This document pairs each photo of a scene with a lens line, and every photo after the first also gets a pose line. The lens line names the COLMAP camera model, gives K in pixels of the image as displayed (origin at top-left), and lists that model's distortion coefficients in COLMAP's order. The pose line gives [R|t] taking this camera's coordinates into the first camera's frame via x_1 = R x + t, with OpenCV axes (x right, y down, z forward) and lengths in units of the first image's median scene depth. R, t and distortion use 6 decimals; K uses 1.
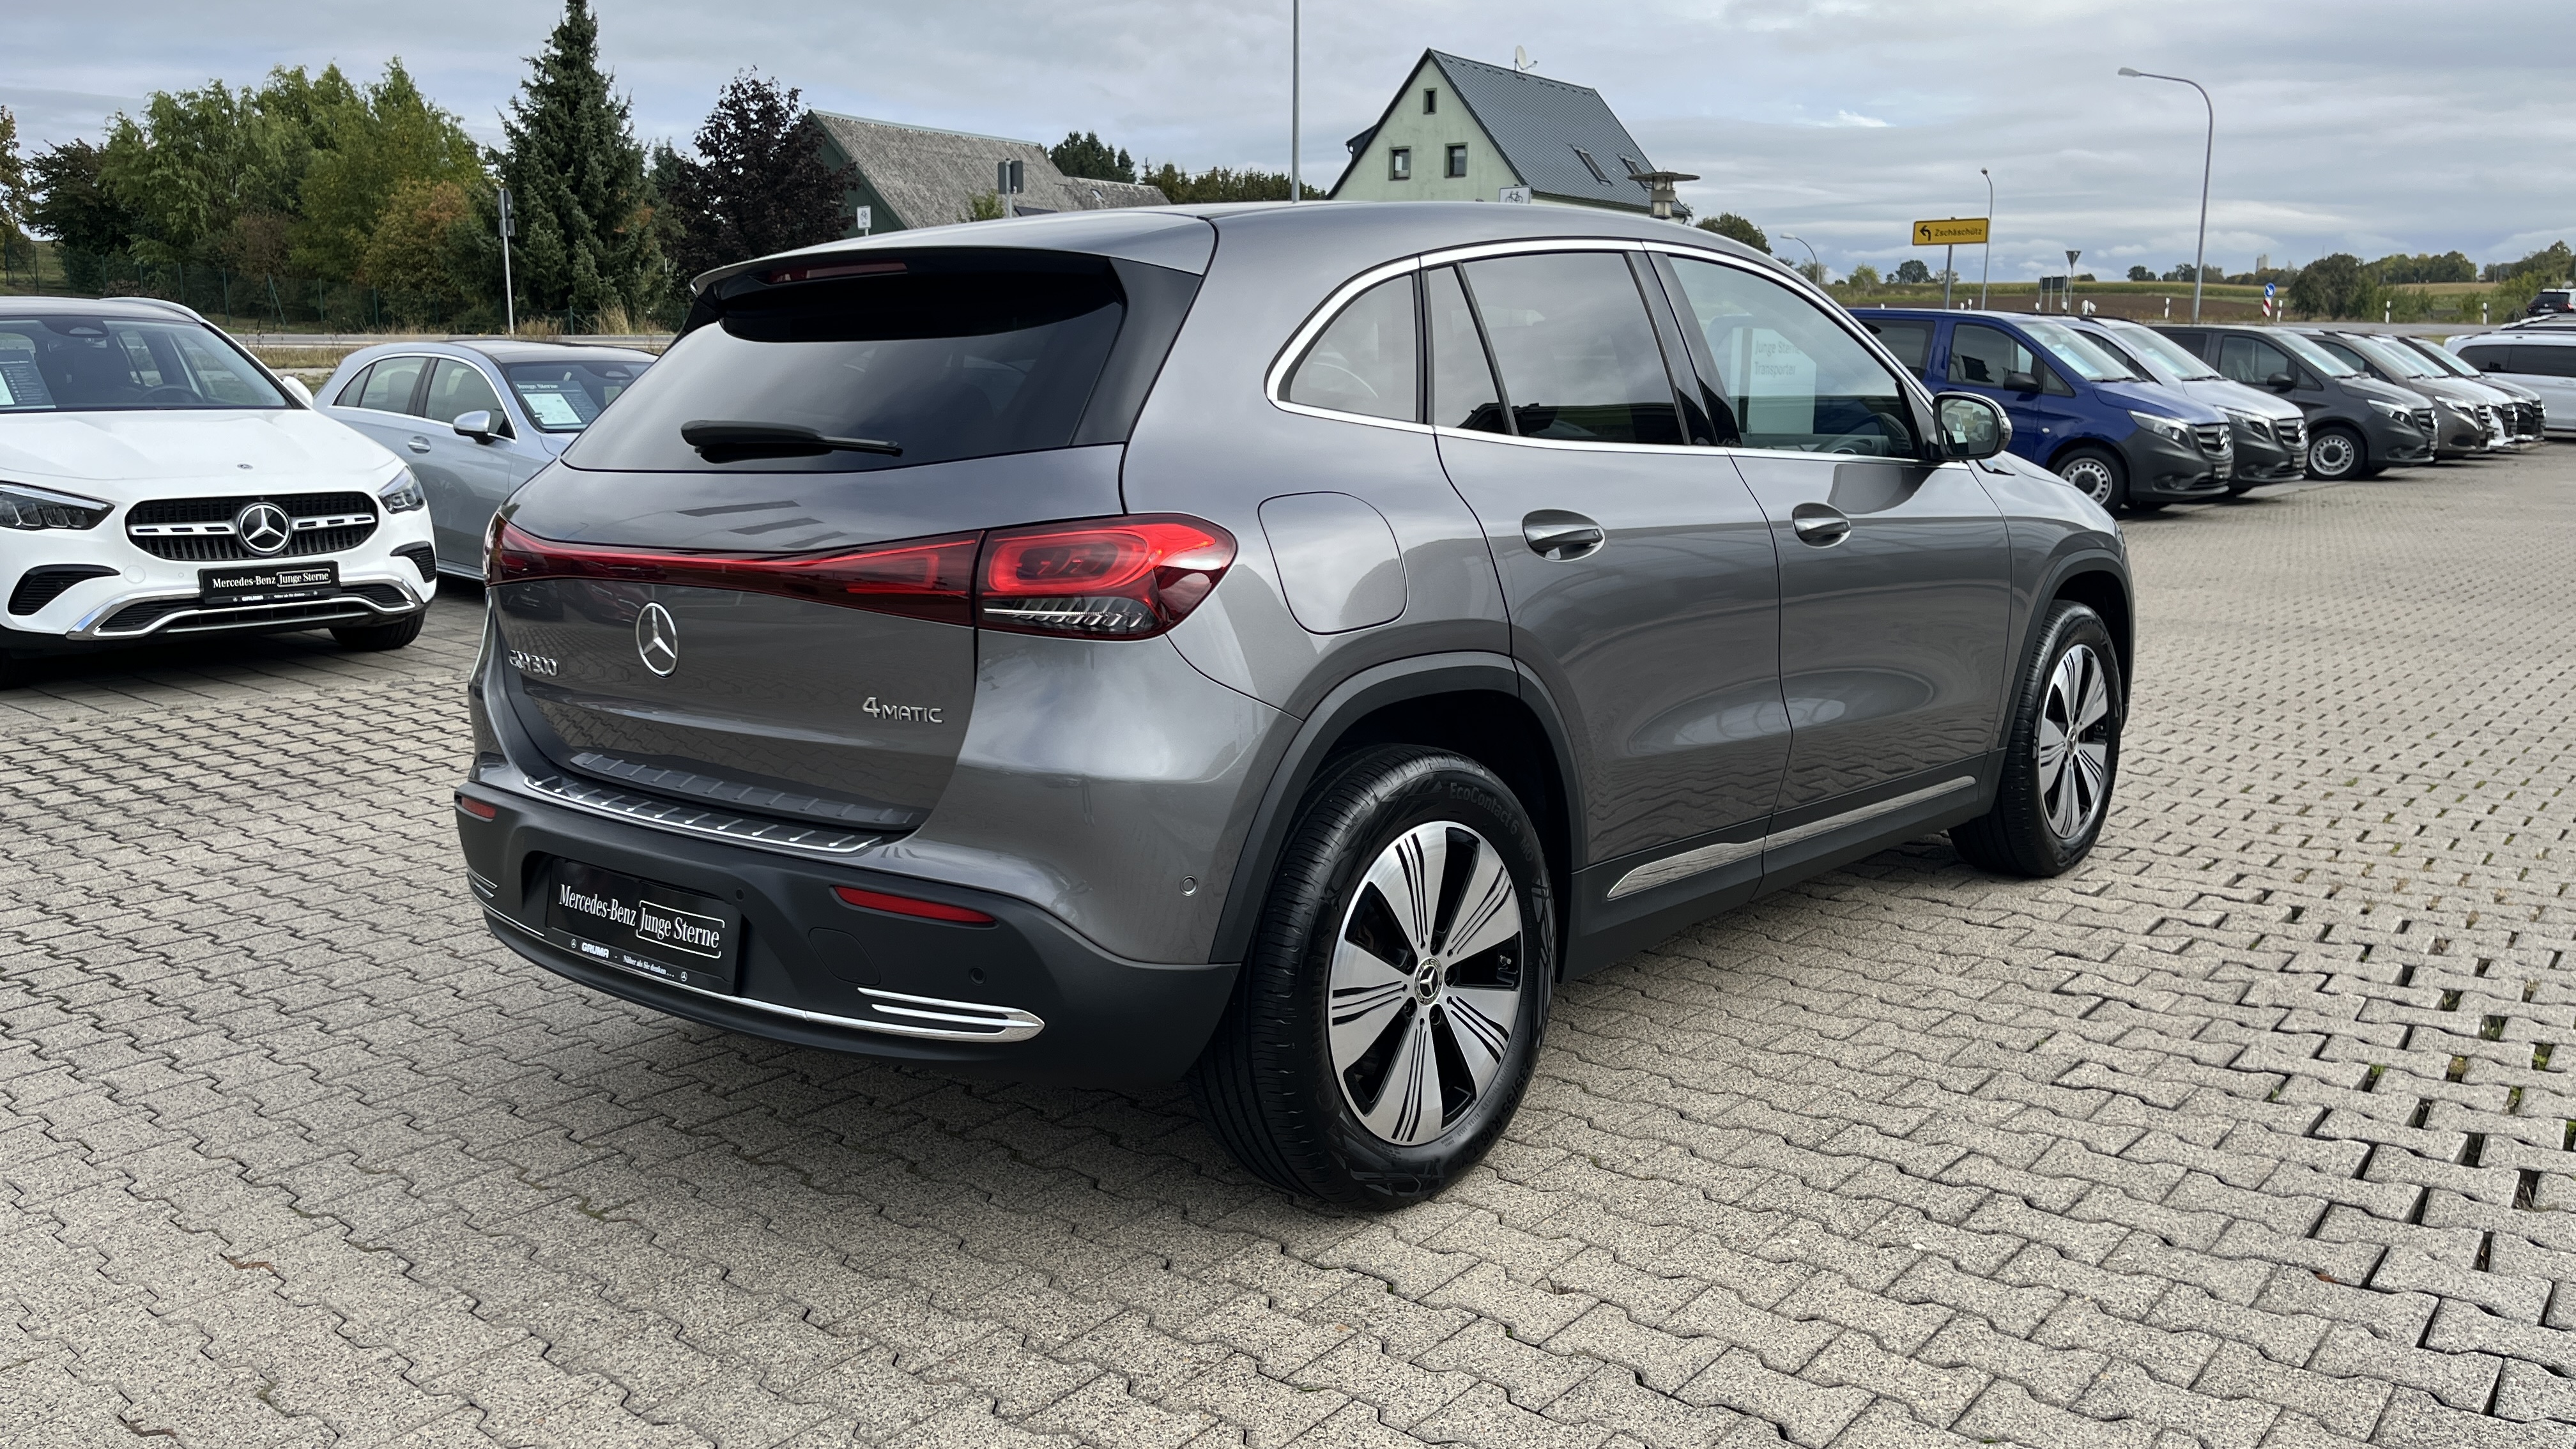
lens RADIAL K [[2038.7, 0, 1288.0], [0, 2038.7, 724.5], [0, 0, 1]] dist [0.000949, -0.138782]
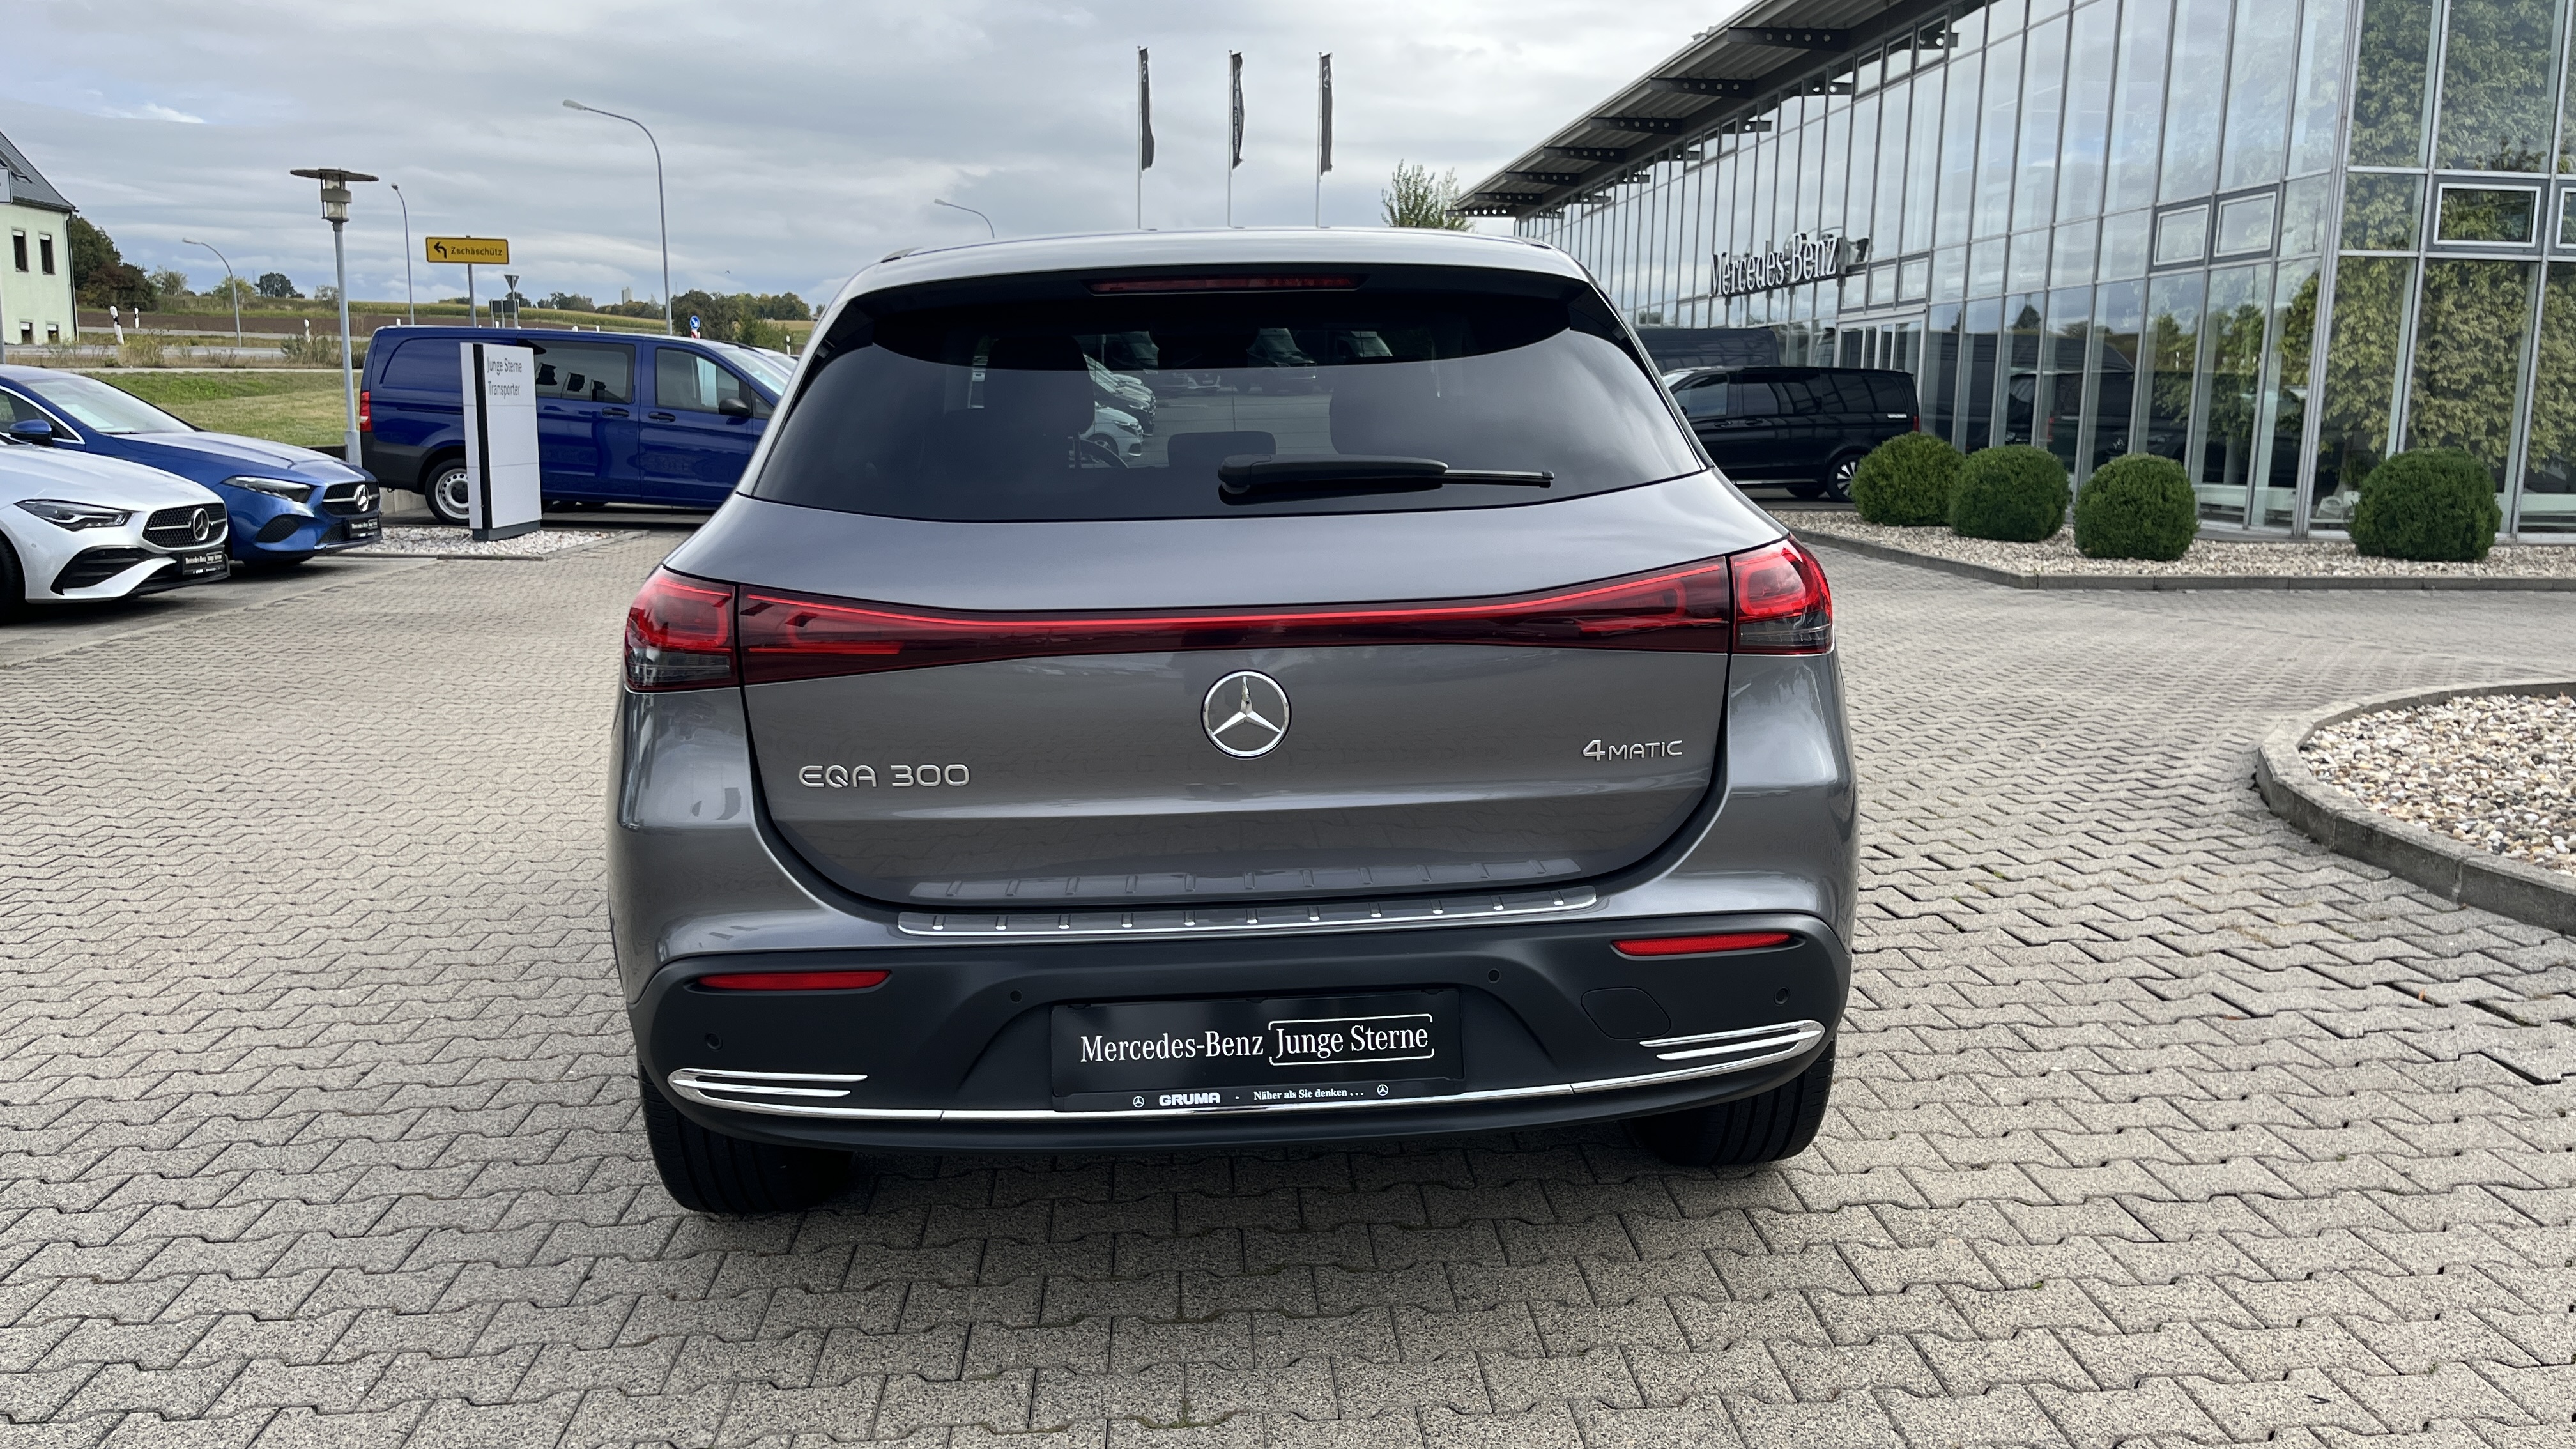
lens RADIAL K [[1945.7, 0, 1319.2], [0, 1945.7, 735.3], [0, 0, 1]] dist [0.062015, -0.090671]
pose [[0.673007, -0.102232, 0.732537, -0.118303], [0.102582, 0.993731, 0.044438, -0.008539], [-0.732488, 0.045238, 0.679275, 0.059057]]
